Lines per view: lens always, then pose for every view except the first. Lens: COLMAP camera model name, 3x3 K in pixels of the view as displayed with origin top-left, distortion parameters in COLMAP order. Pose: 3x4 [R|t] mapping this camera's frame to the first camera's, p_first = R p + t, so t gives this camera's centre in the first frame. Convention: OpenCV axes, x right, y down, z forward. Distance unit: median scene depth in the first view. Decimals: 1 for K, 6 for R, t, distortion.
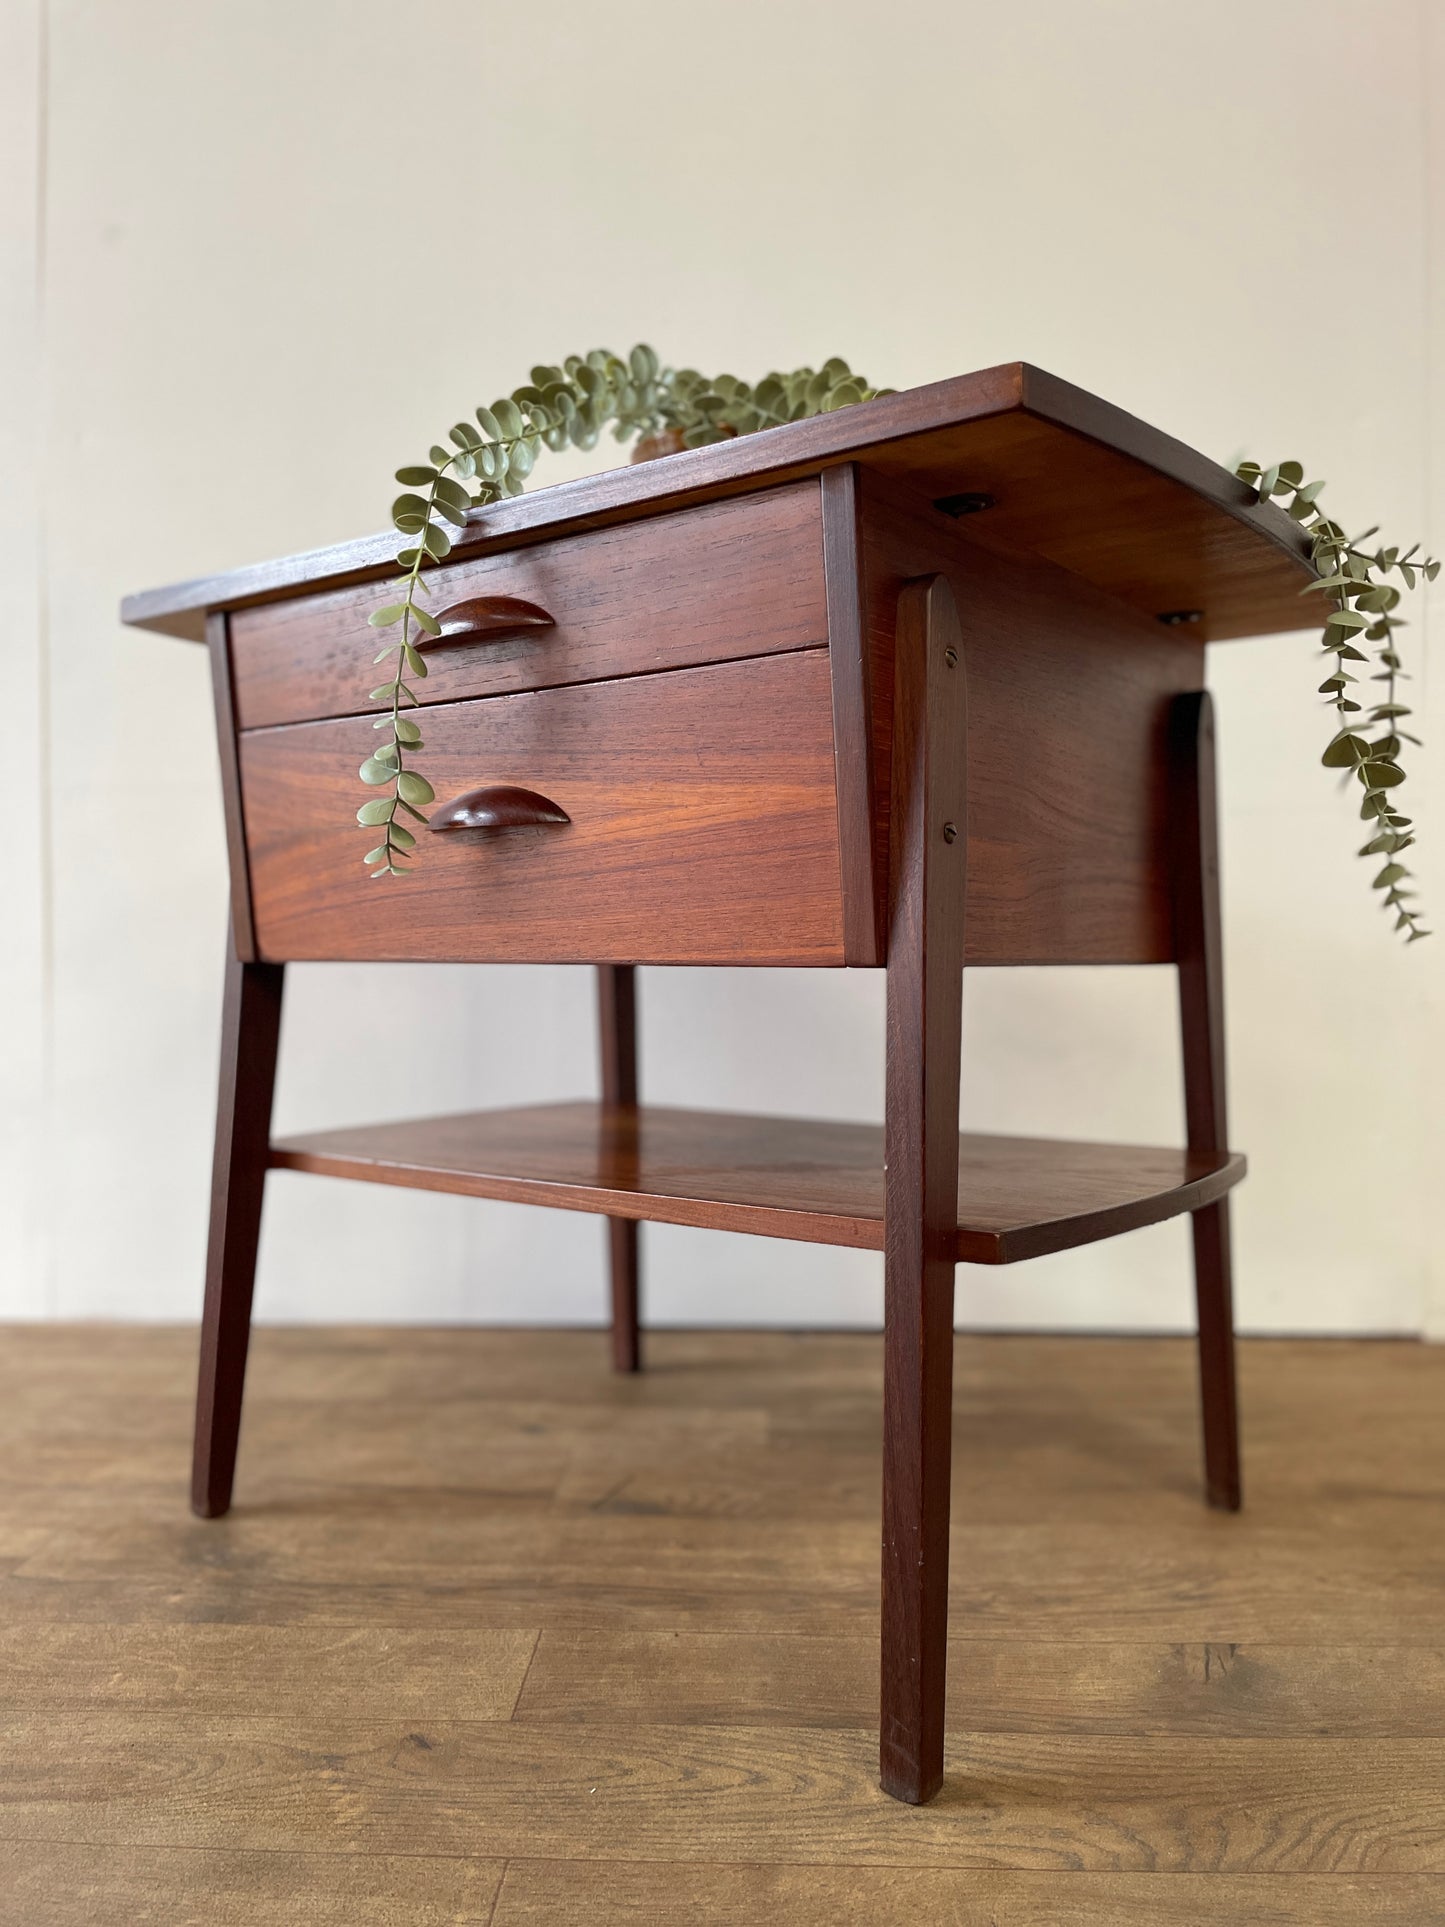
lens RADIAL K [[1452.0, 0, 722.5], [0, 1452.0, 963.5], [0, 0, 1]] dist [0.080757, -0.113531]
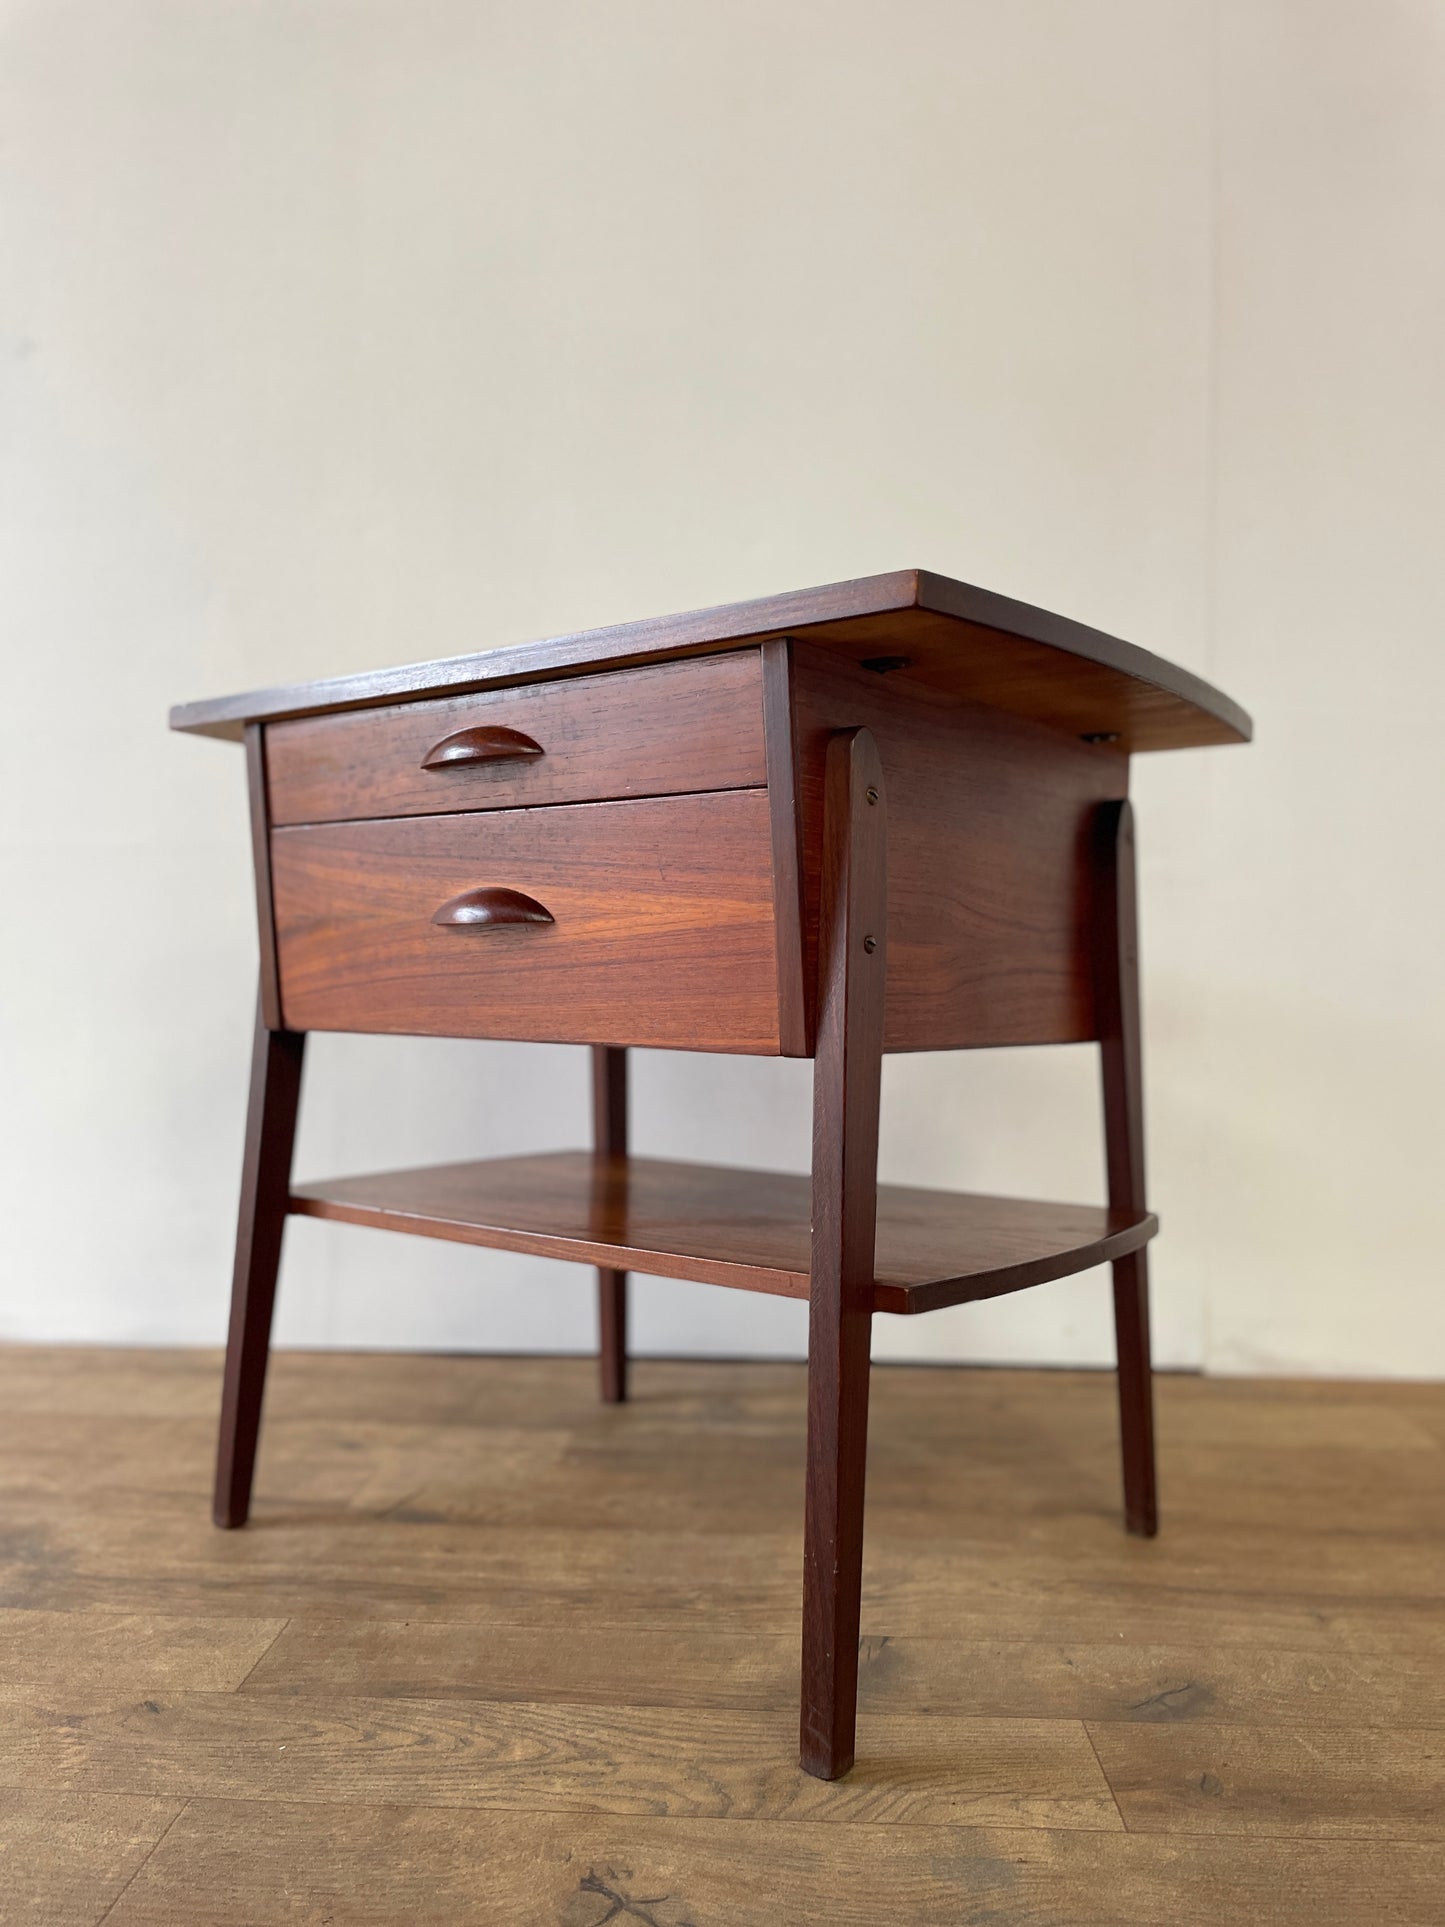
lens RADIAL K [[1447.6, 0, 727.9], [0, 1447.6, 952.1], [0, 0, 1]] dist [0.085148, -0.118816]
pose [[0.999841, 0.011874, -0.013312, 0.048790], [-0.012205, 0.999610, -0.025098, -0.045216], [0.013008, 0.025256, 0.999596, -0.148952]]
